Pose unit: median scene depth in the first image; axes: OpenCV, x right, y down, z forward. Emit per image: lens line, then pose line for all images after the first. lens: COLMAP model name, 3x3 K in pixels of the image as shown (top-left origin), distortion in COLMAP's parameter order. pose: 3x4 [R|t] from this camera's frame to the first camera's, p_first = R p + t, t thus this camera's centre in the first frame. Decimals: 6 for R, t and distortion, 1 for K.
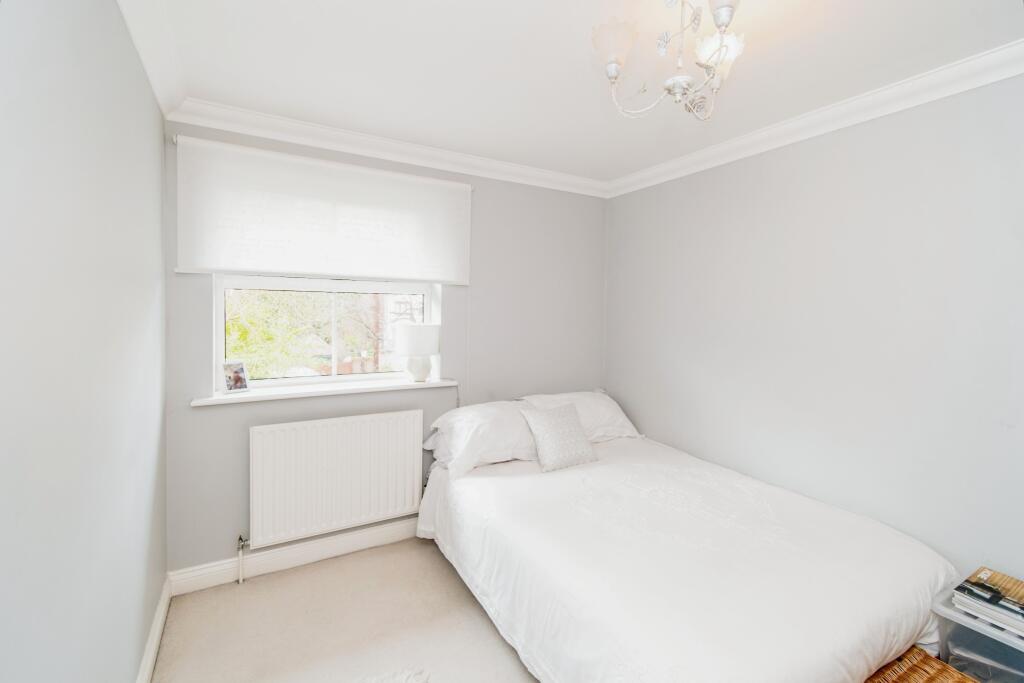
lens RADIAL K [[448.9, 0, 512.0], [0, 448.9, 334.0], [0, 0, 1]] dist [0.000261, 0.000645]
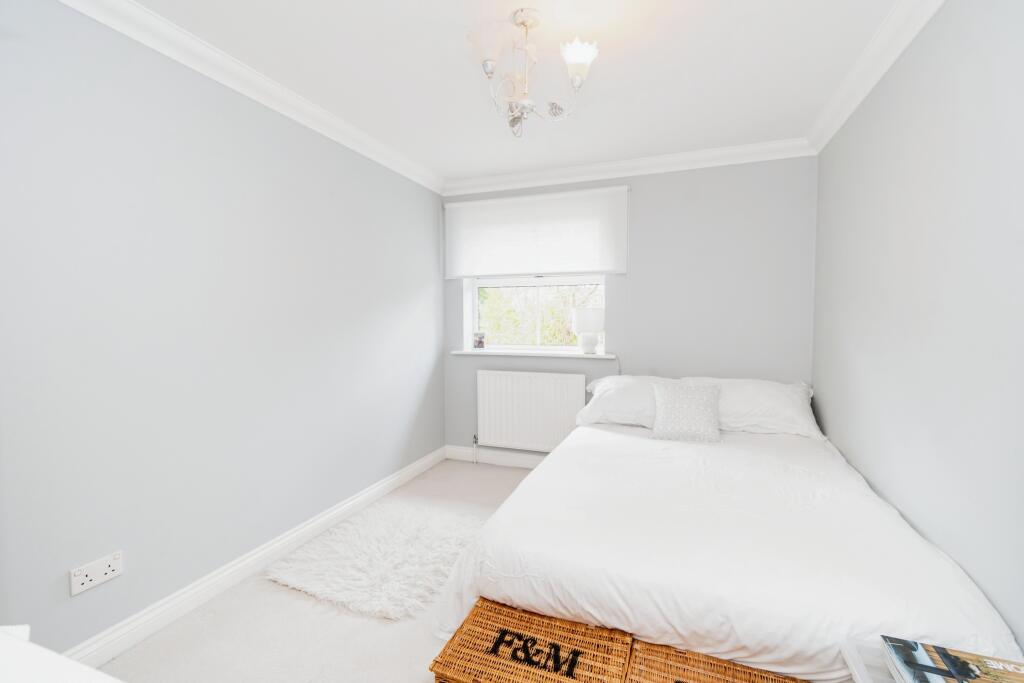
lens RADIAL K [[448.9, 0, 512.0], [0, 448.9, 340.3], [0, 0, 1]] dist [0.000261, 0.000645]
pose [[0.635186, 0.031170, -0.771730, 0.689704], [-0.021700, 0.999511, 0.022509, 0.051270], [0.772054, 0.002449, 0.635552, 0.041757]]
